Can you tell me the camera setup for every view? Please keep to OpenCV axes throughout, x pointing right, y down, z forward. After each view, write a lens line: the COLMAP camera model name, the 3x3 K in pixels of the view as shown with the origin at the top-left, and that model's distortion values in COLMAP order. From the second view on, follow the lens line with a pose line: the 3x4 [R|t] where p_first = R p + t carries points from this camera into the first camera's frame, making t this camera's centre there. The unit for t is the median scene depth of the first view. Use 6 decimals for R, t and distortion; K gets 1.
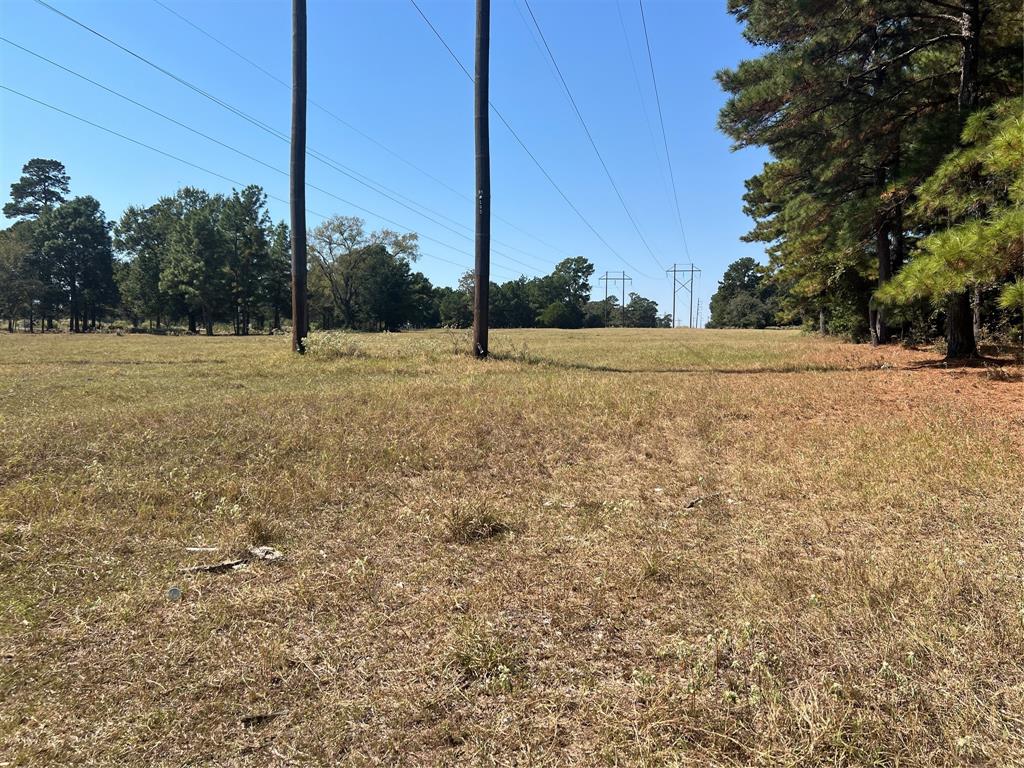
lens RADIAL K [[774.4, 0, 512.0], [0, 774.4, 384.0], [0, 0, 1]] dist [0.059296, -0.046388]
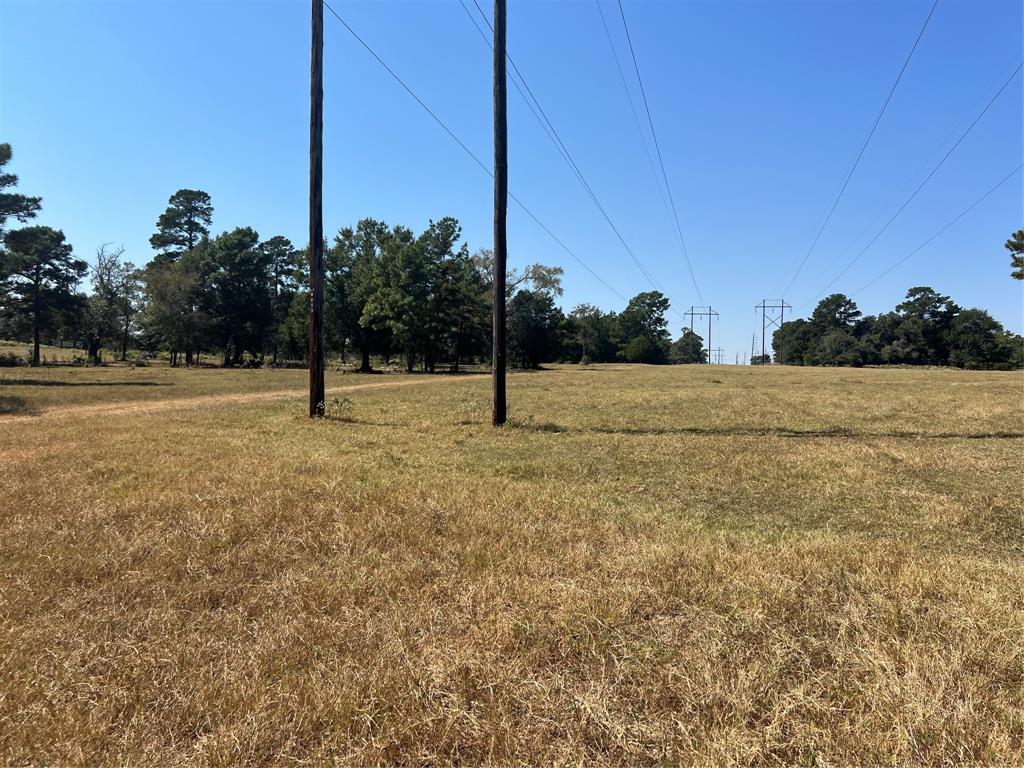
lens RADIAL K [[772.4, 0, 512.0], [0, 772.4, 384.0], [0, 0, 1]] dist [0.090782, -0.132829]
pose [[0.999702, 0.012611, -0.020921, -0.162694], [-0.013462, 0.999068, -0.041006, -0.007296], [0.020385, 0.041275, 0.998940, 0.036108]]
